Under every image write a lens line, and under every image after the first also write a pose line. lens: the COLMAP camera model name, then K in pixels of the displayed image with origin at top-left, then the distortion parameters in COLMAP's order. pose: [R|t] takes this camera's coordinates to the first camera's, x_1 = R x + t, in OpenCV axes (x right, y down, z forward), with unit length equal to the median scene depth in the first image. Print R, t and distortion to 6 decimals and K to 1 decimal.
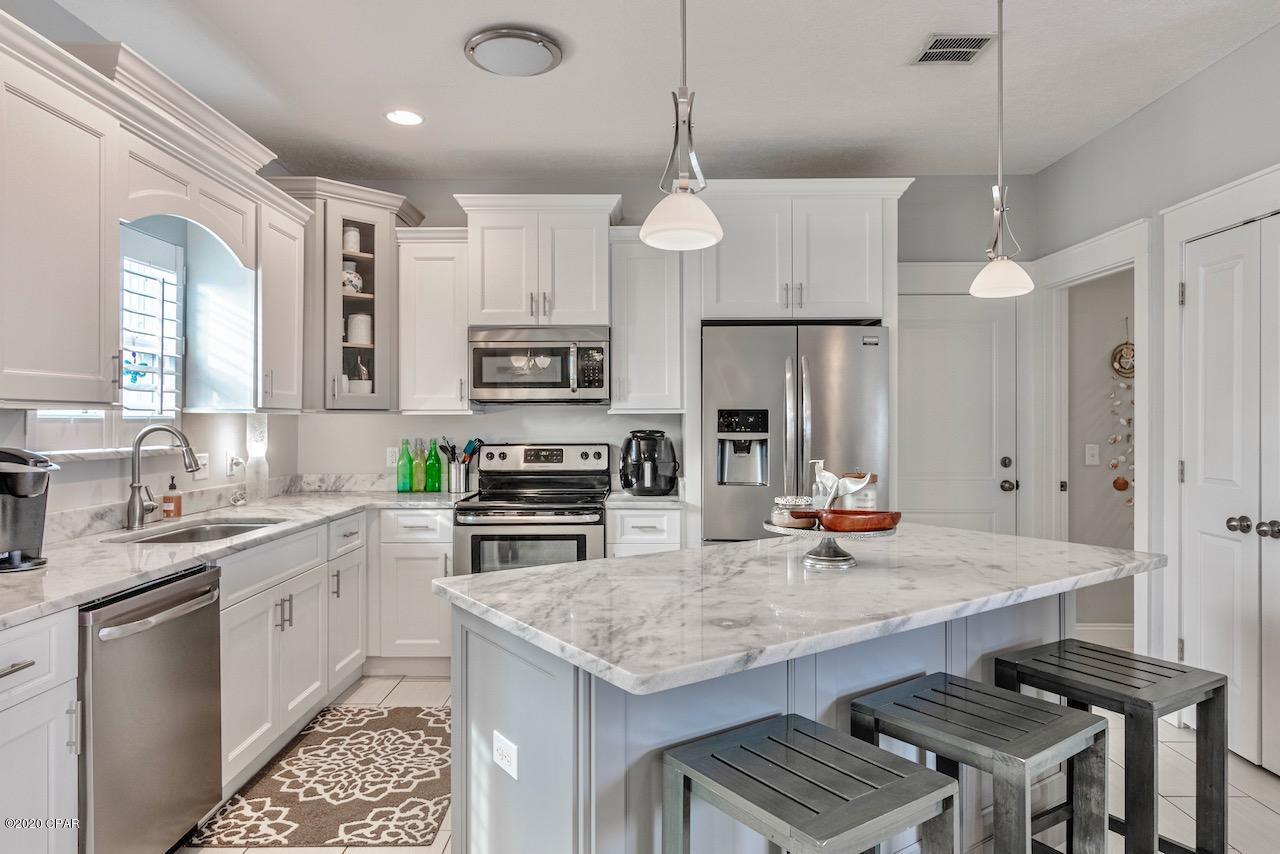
lens RADIAL K [[776.1, 0, 622.5], [0, 776.1, 422.3], [0, 0, 1]] dist [0.001377, 0.001004]
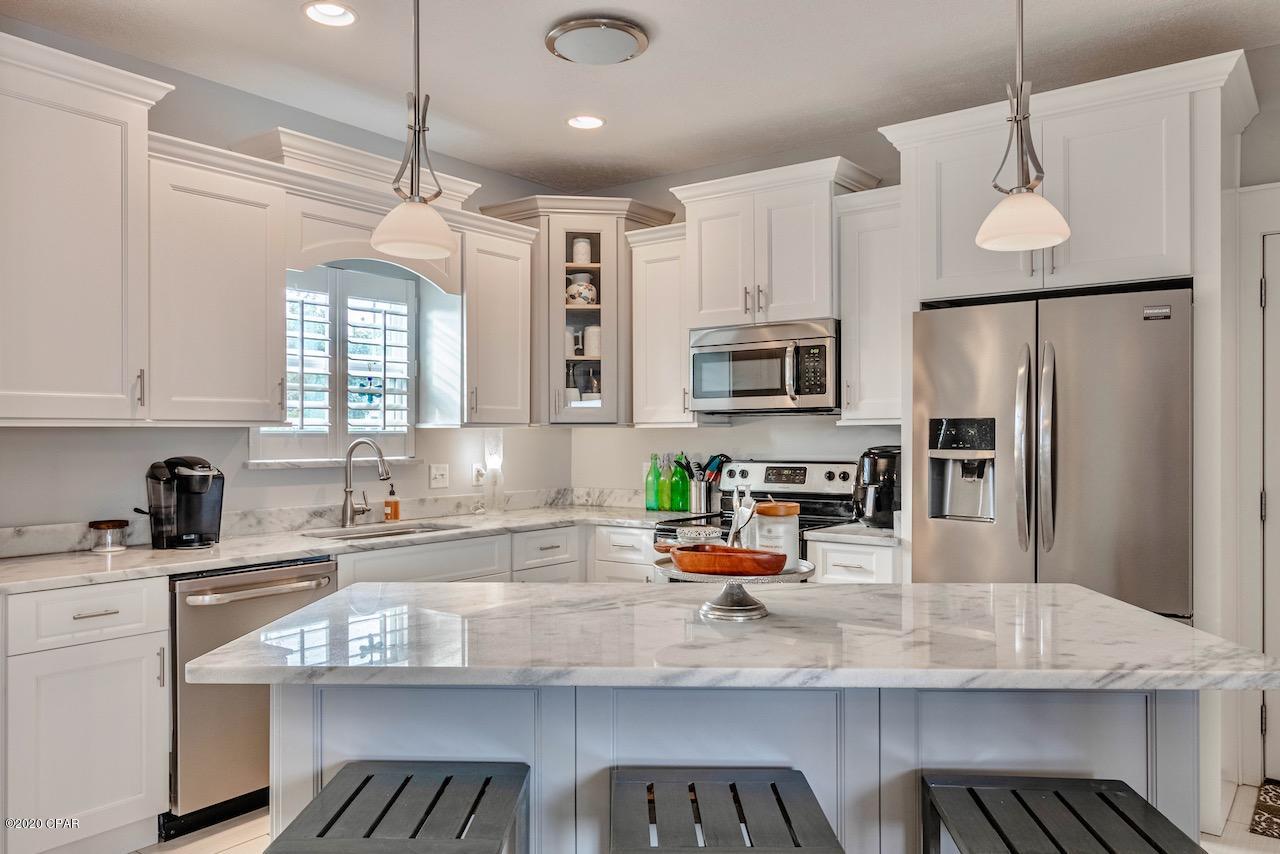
lens RADIAL K [[921.0, 0, 633.3], [0, 921.0, 438.7], [0, 0, 1]] dist [-0.002238, 0.000037]
pose [[0.806168, 0.000929, -0.591686, 0.404852], [0.001899, 0.999990, 0.004159, -0.001524], [0.591683, -0.004477, 0.806158, 0.095088]]
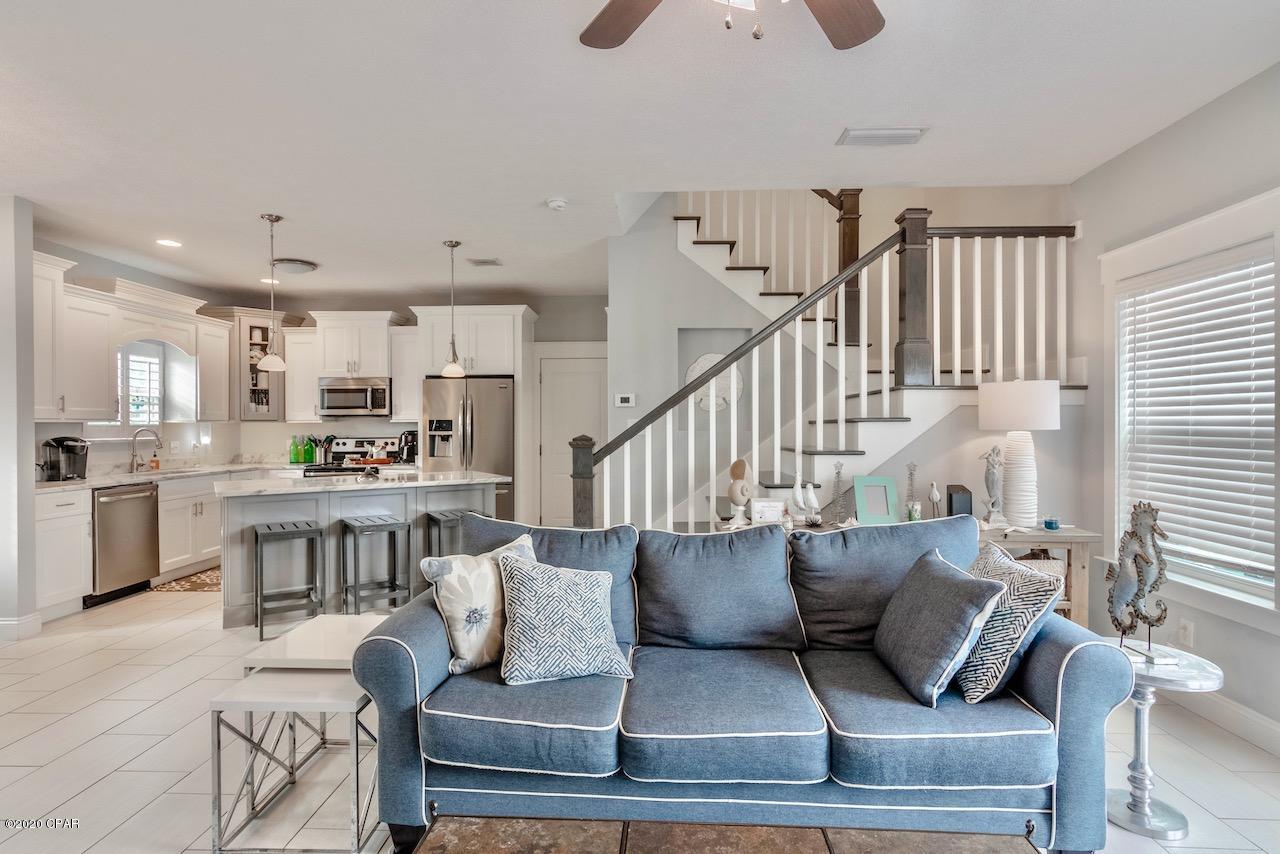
lens RADIAL K [[659.8, 0, 633.5], [0, 659.8, 431.5], [0, 0, 1]] dist [-0.002063, -0.000012]
pose [[0.999793, -0.001799, -0.020255, 0.664175], [0.001972, 0.999962, 0.008503, -0.000269], [0.020239, -0.008541, 0.999759, -0.688030]]
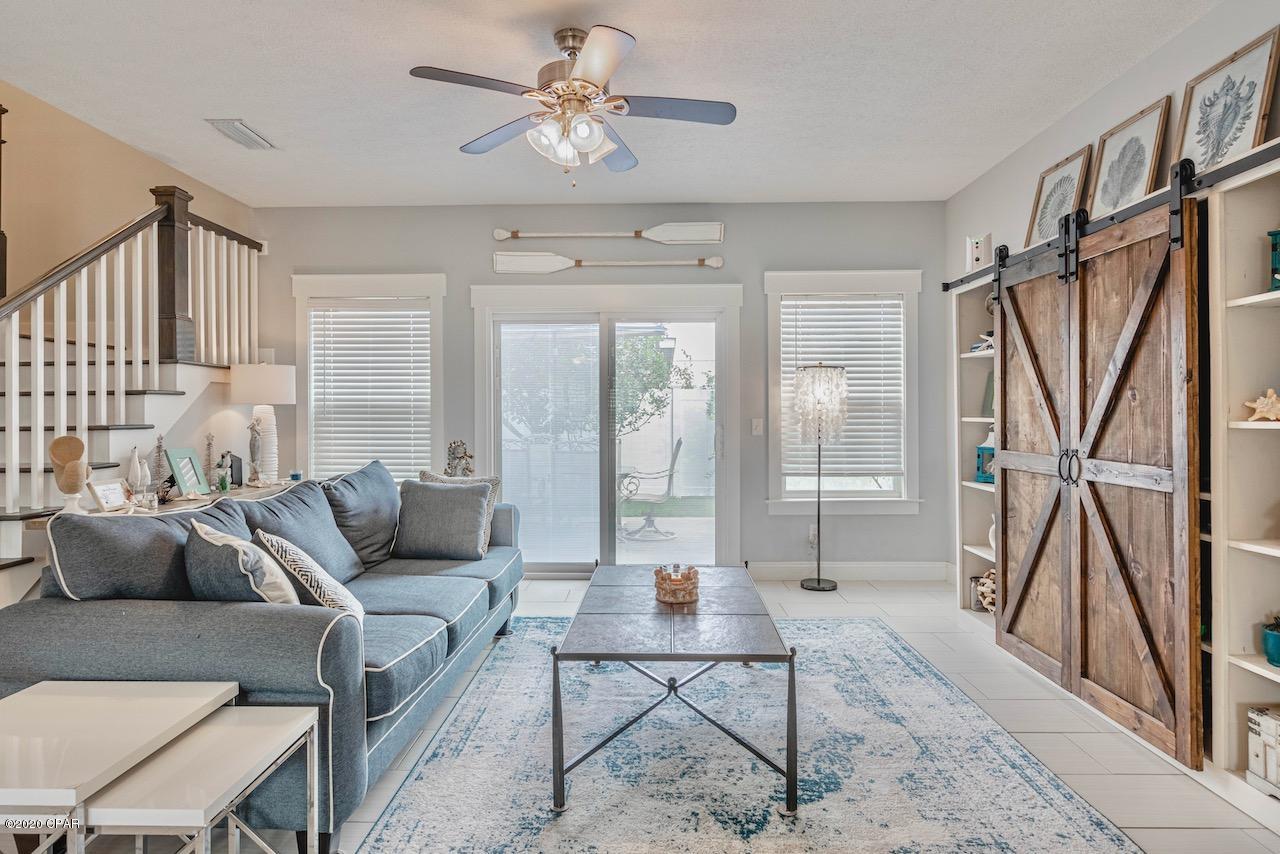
lens RADIAL K [[694.1, 0, 639.3], [0, 694.1, 411.7], [0, 0, 1]] dist [-0.006572, -0.000410]
pose [[0.001712, 0.002437, 0.999996, 0.017803], [0.005615, 0.999981, -0.002446, 0.025024], [-0.999983, 0.005619, 0.001699, -0.404472]]
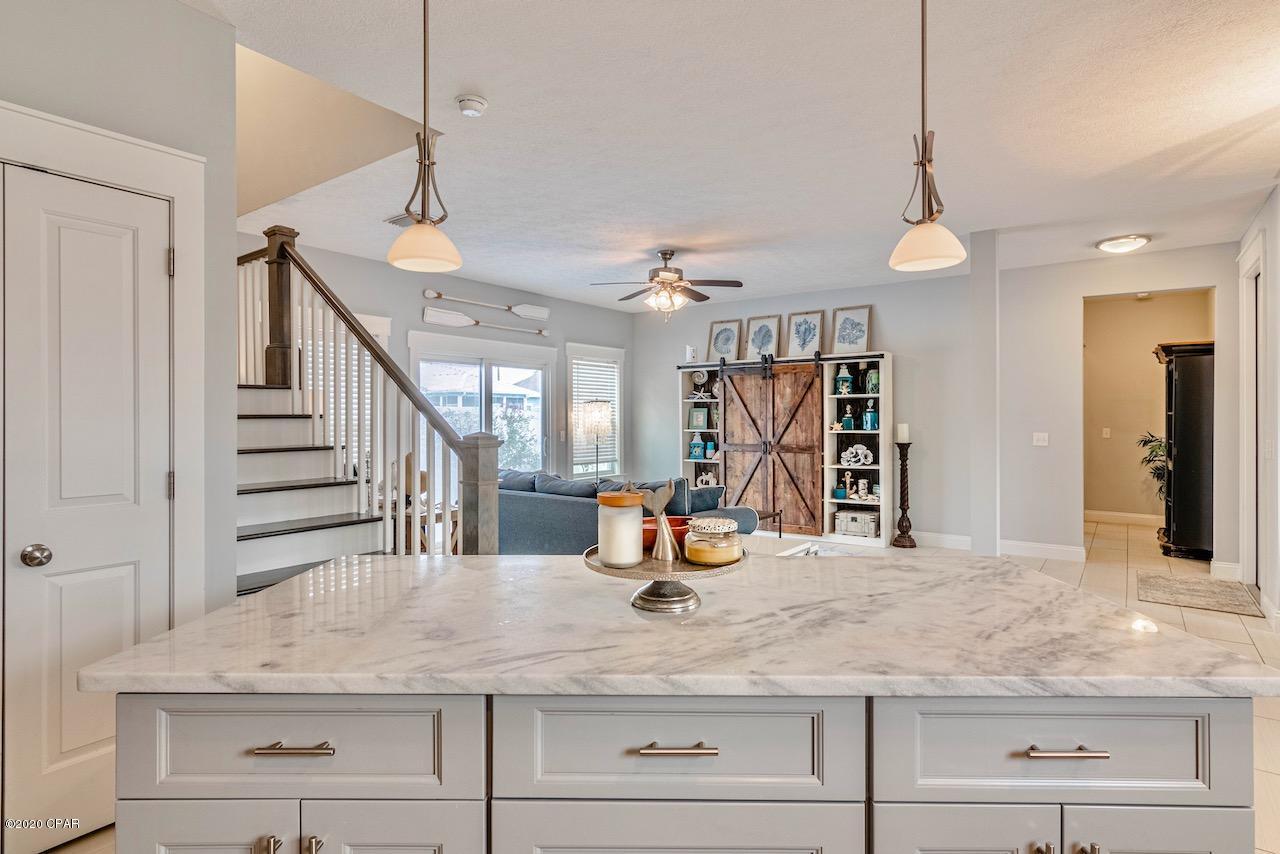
lens RADIAL K [[698.1, 0, 623.4], [0, 698.1, 418.8], [0, 0, 1]] dist [-0.000141, 0.000020]
pose [[-0.816685, 0.002065, 0.577080, -0.066376], [0.004164, 0.999989, 0.002315, -0.004224], [-0.577069, 0.004294, -0.816684, 0.944594]]
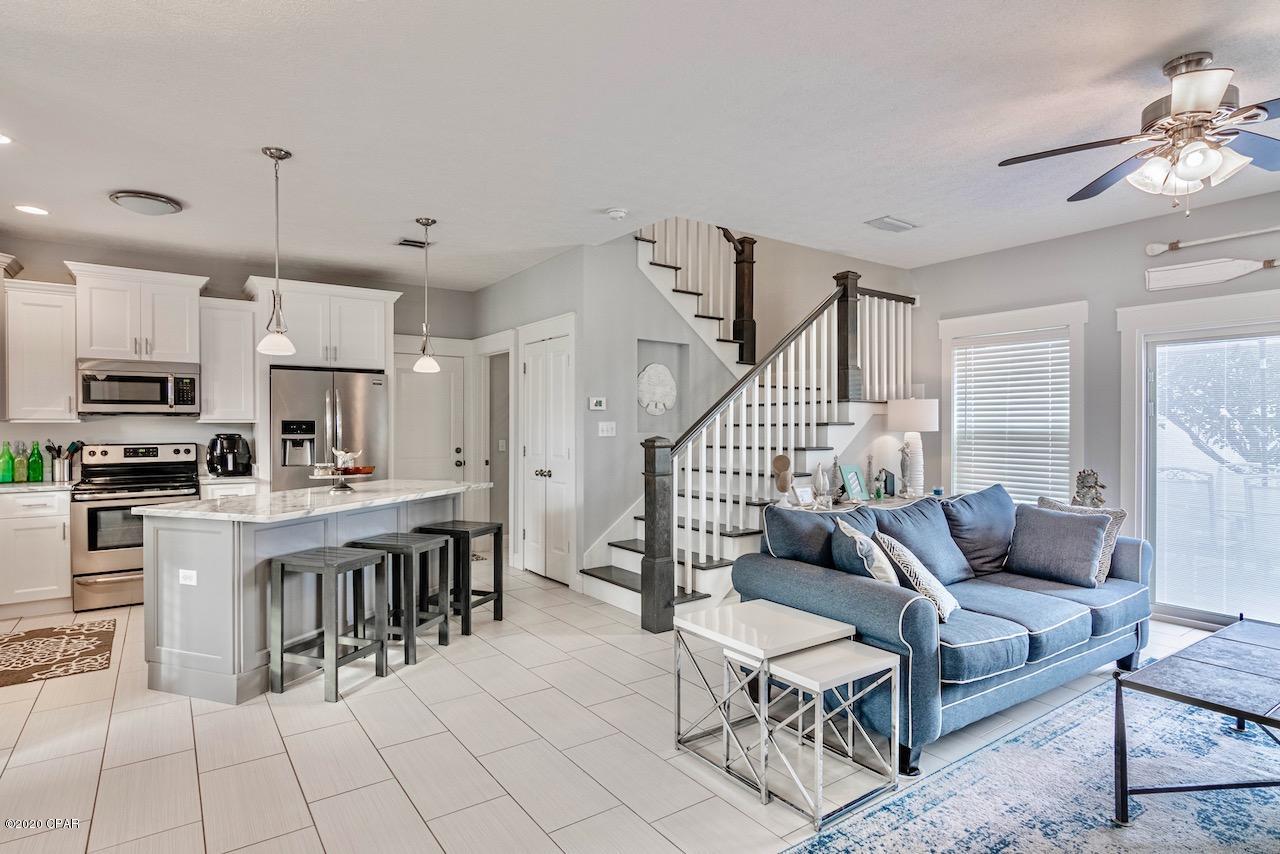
lens RADIAL K [[669.7, 0, 626.8], [0, 669.7, 432.4], [0, 0, 1]] dist [-0.000433, 0.001245]
pose [[0.812153, -0.003518, 0.583434, -0.105730], [0.000381, 0.999985, 0.005500, 0.000990], [-0.583444, -0.004245, 0.812142, -0.550287]]
